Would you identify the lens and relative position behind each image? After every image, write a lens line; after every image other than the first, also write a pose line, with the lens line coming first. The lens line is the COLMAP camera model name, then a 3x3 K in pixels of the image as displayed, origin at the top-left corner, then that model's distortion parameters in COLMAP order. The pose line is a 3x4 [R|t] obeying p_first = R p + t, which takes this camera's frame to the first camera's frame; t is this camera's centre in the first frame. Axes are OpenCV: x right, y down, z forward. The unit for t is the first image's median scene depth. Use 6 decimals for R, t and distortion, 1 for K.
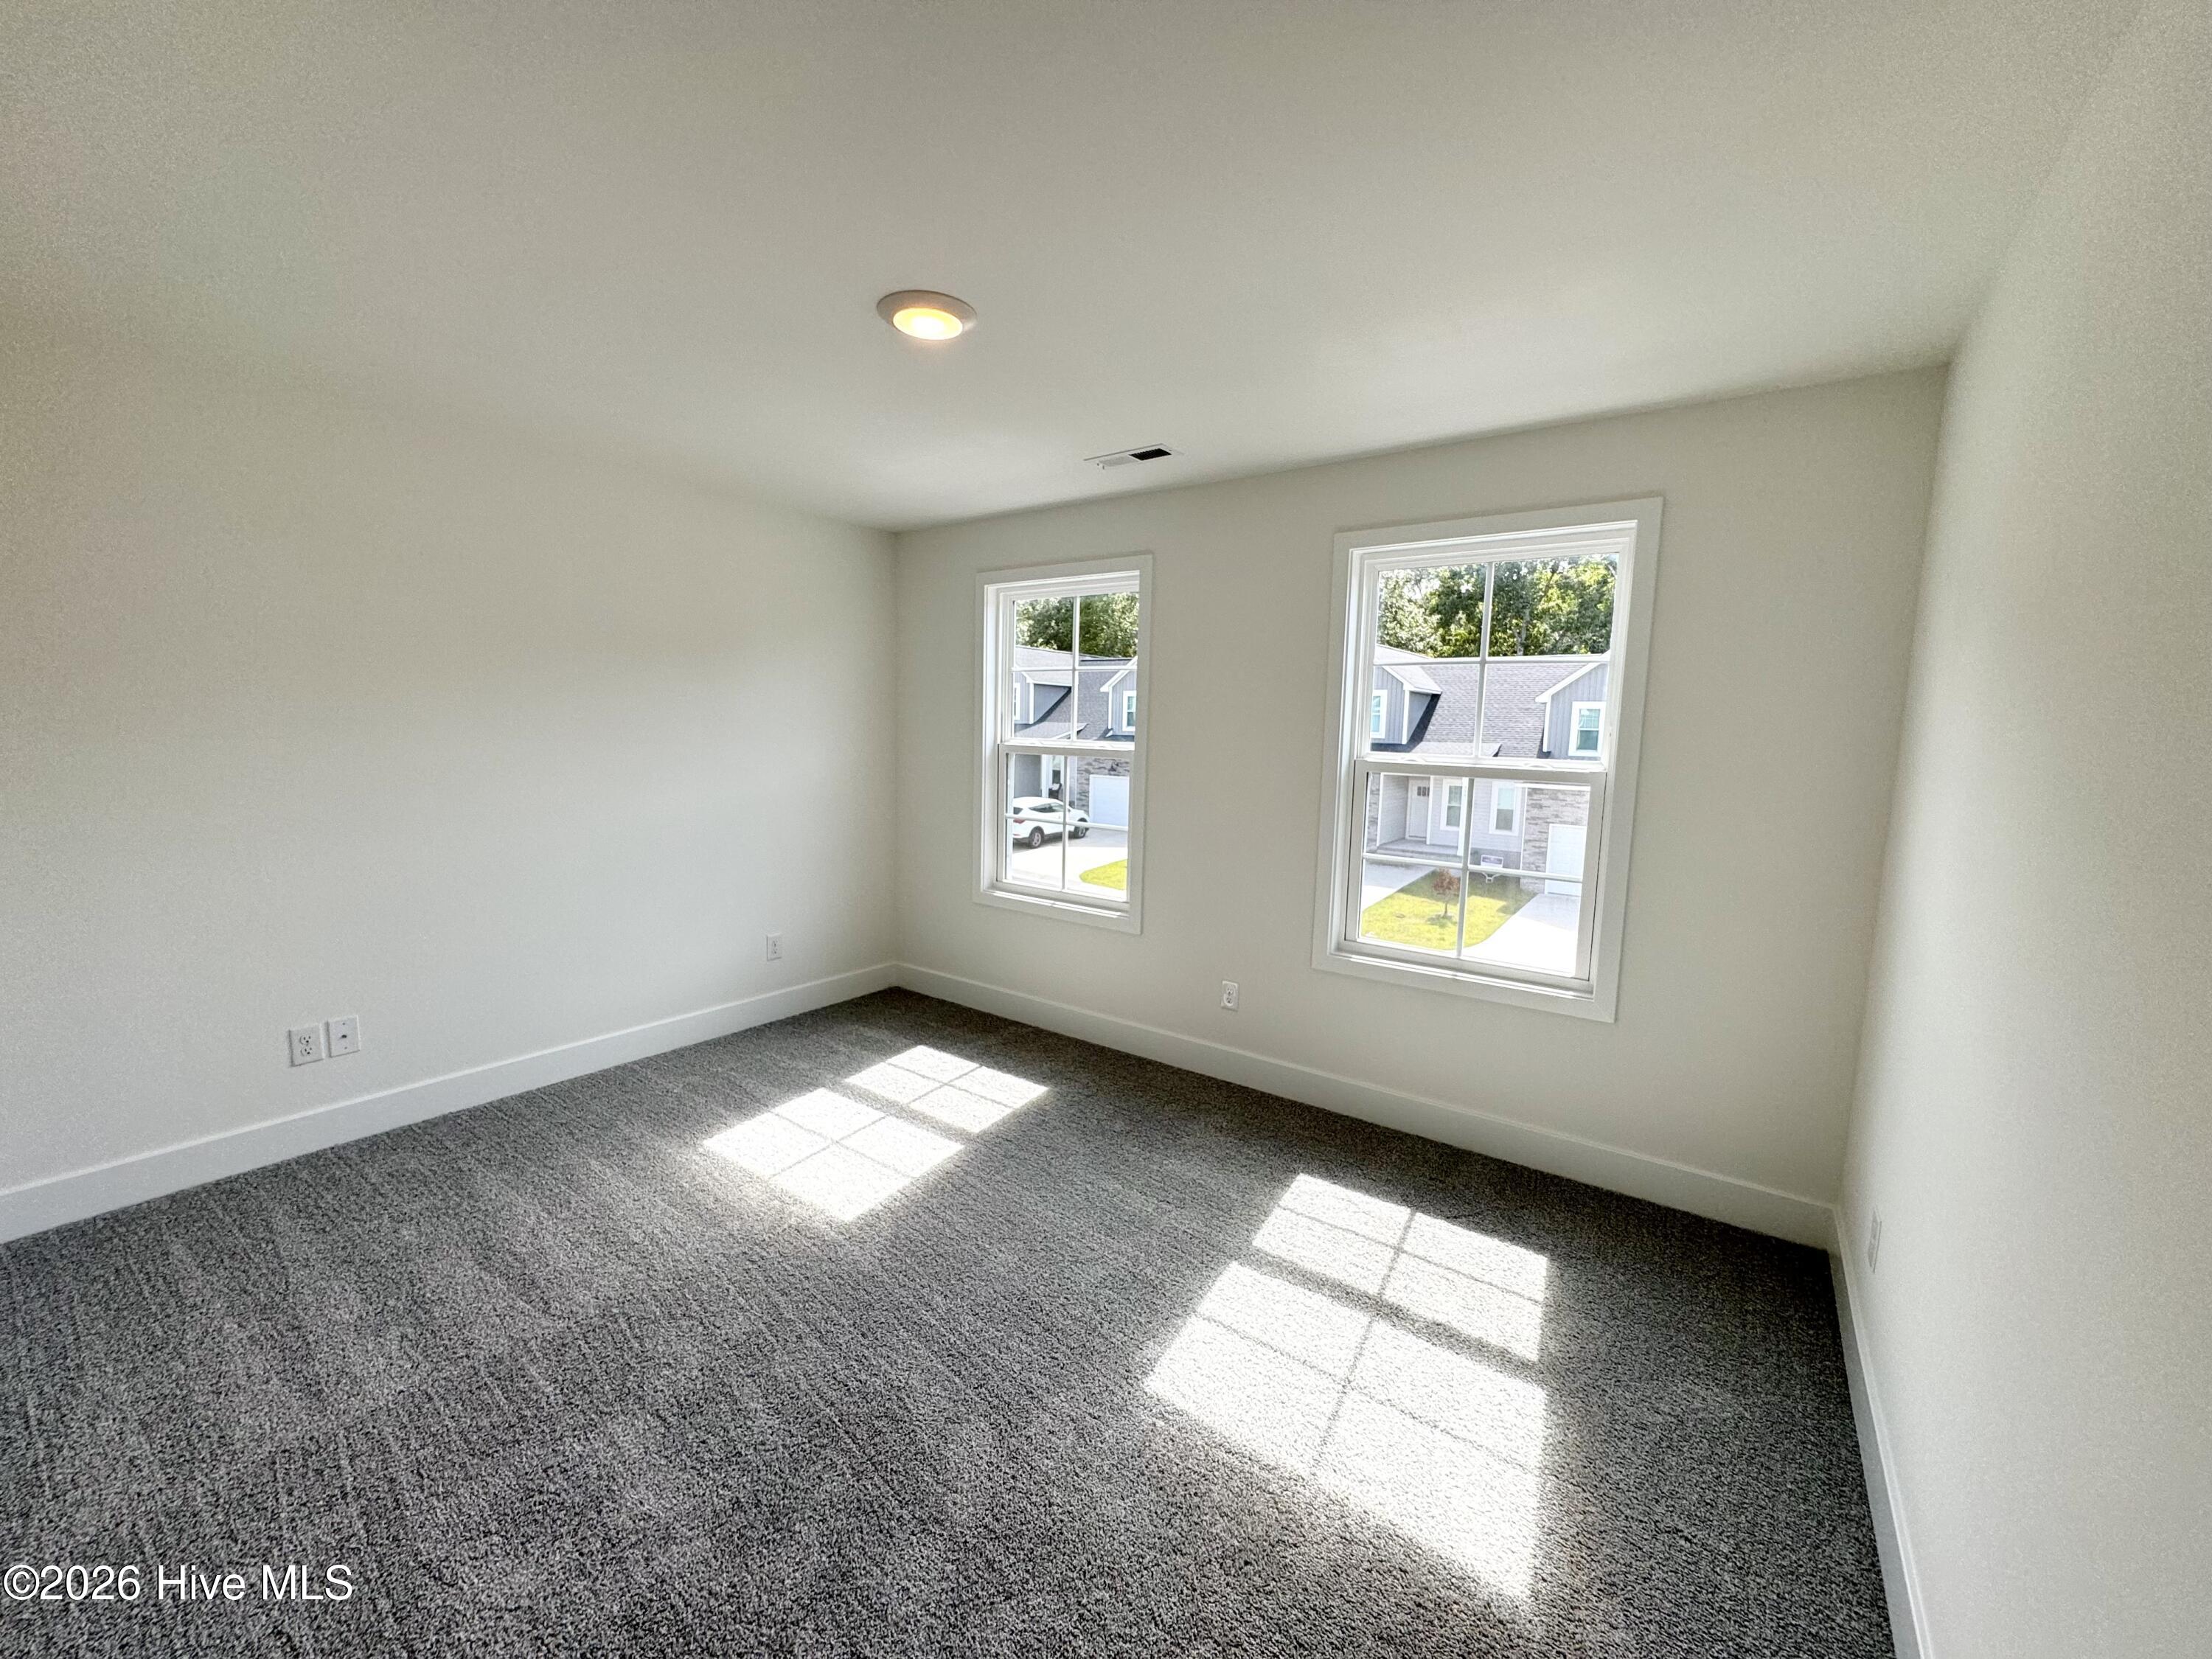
lens RADIAL K [[888.0, 0, 1104.1], [0, 888.0, 829.6], [0, 0, 1]] dist [-0.002006, 0.000733]
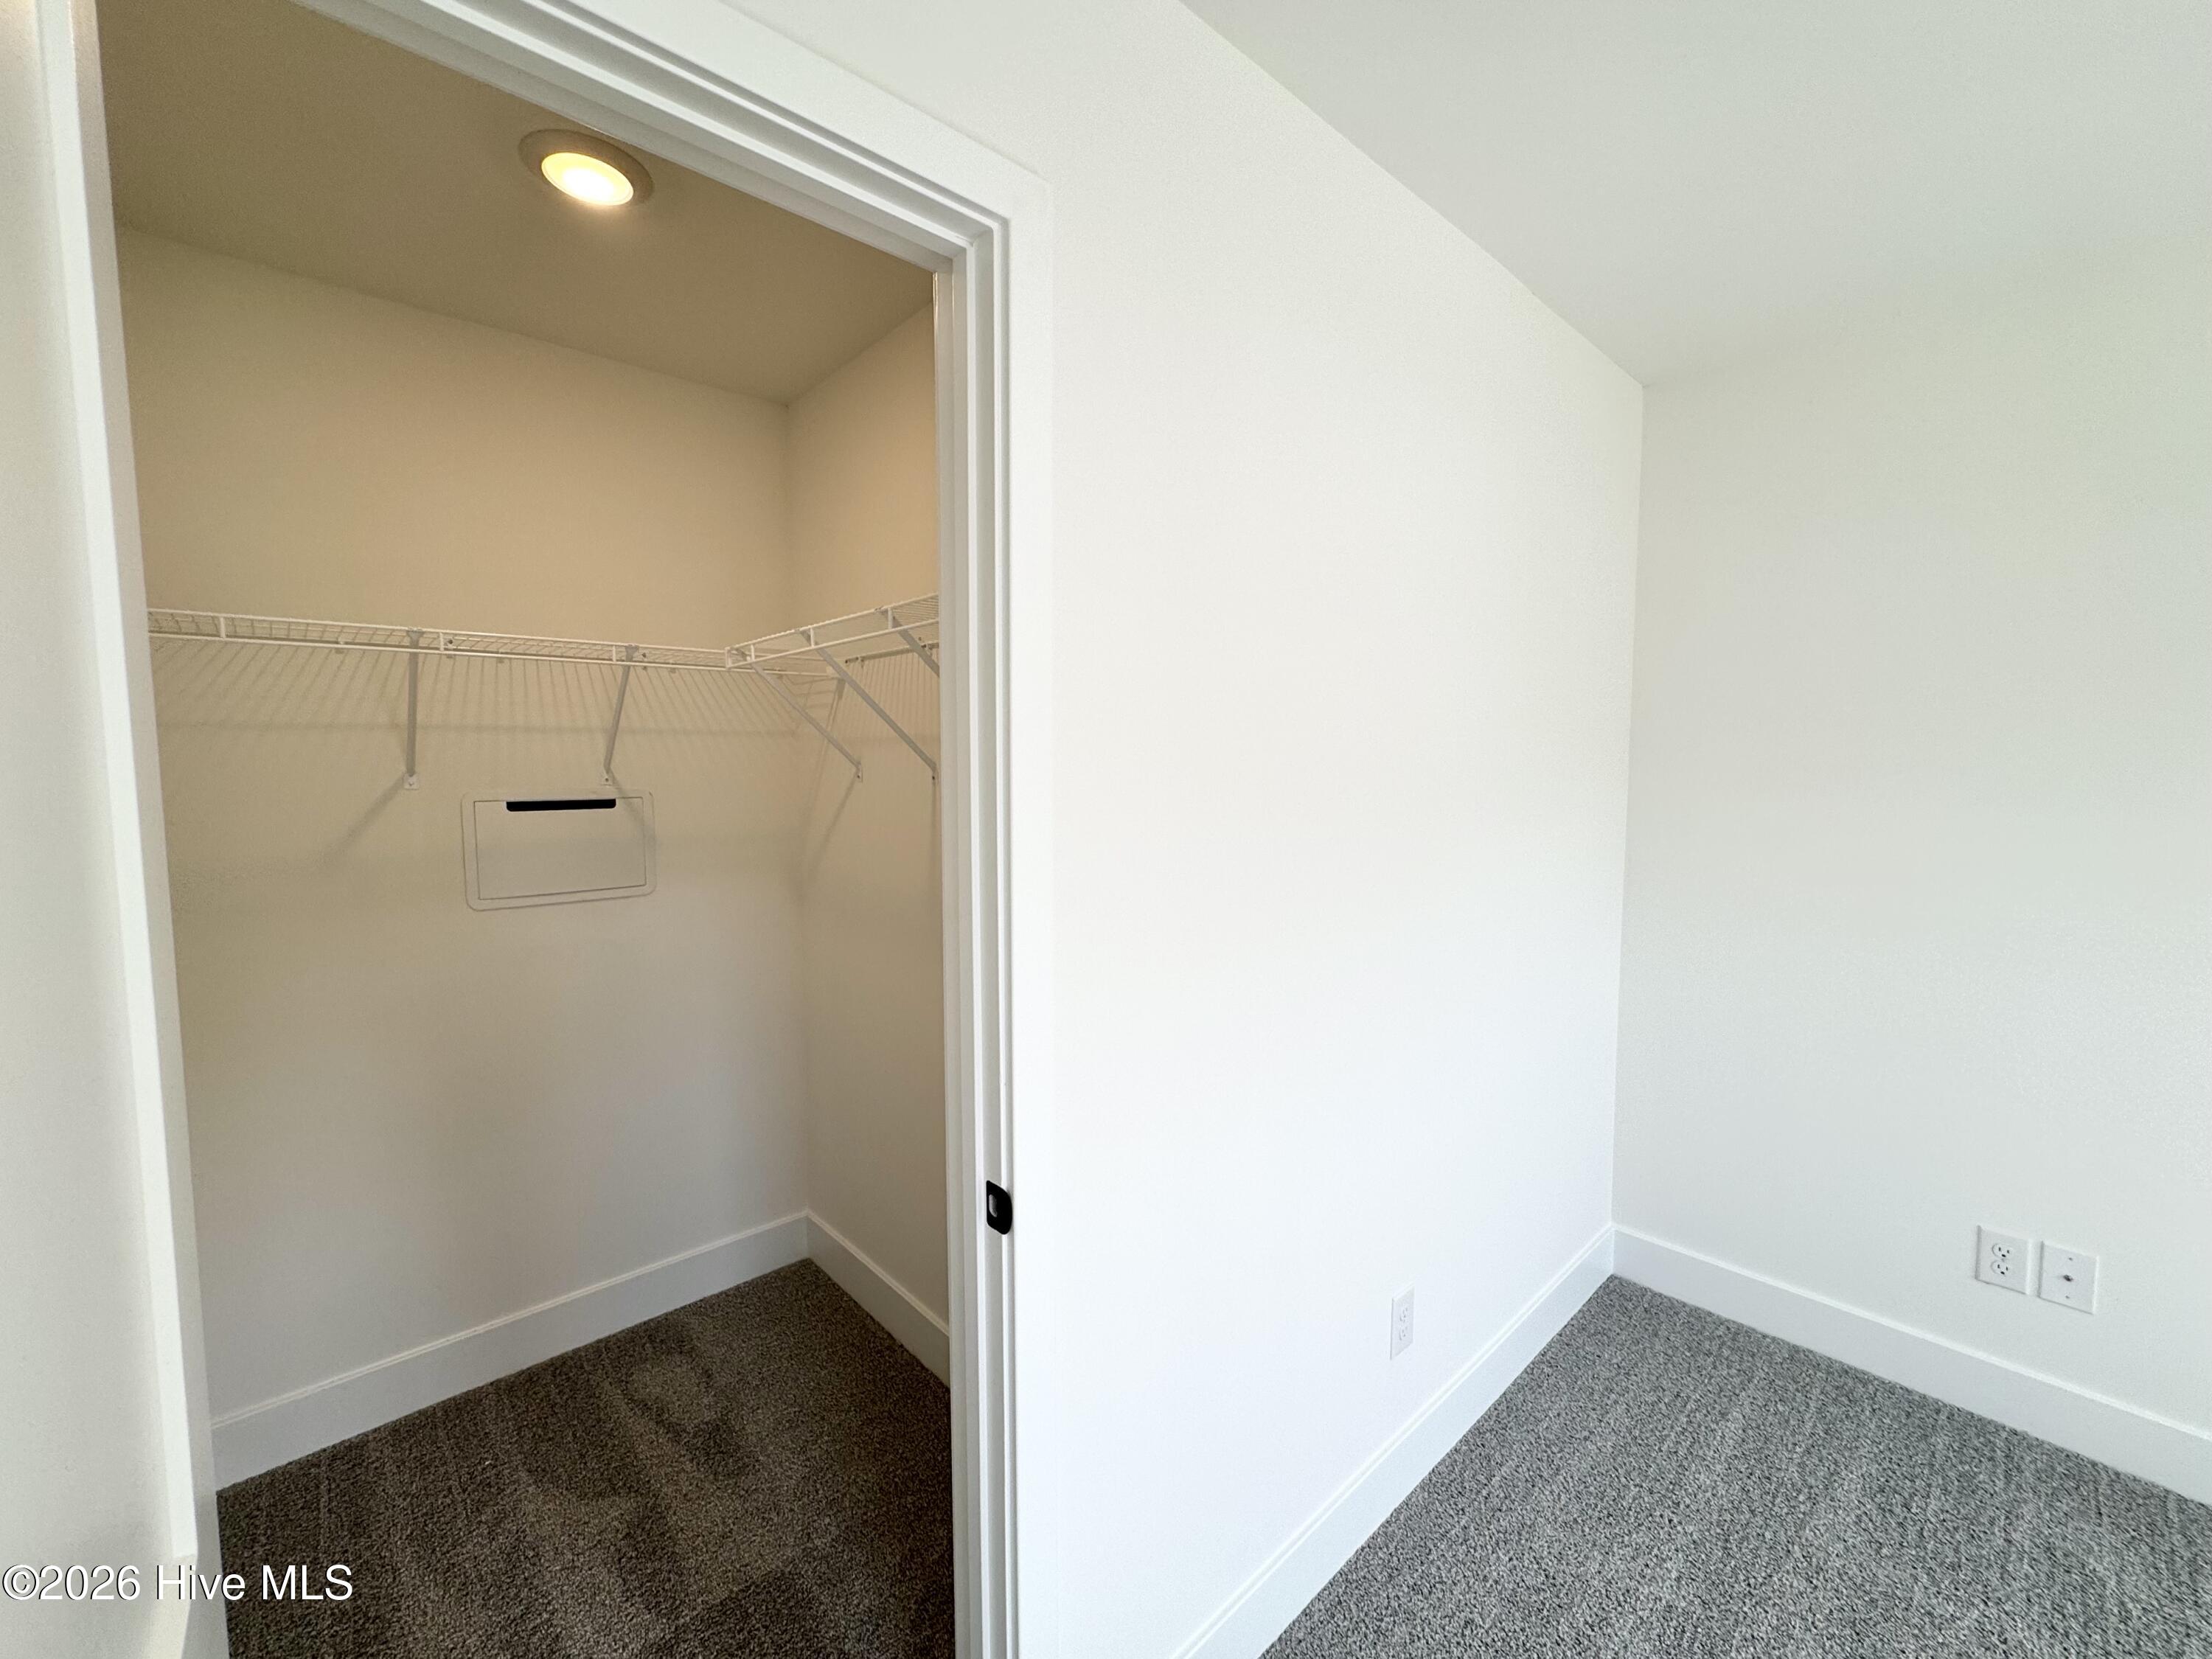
lens RADIAL K [[888.0, 0, 1105.9], [0, 888.0, 825.5], [0, 0, 1]] dist [-0.002006, 0.000733]
pose [[-0.203605, 0.054292, -0.977547, -0.131969], [-0.116698, 0.989997, 0.079290, -0.054131], [0.972073, 0.130222, -0.195232, 0.438355]]
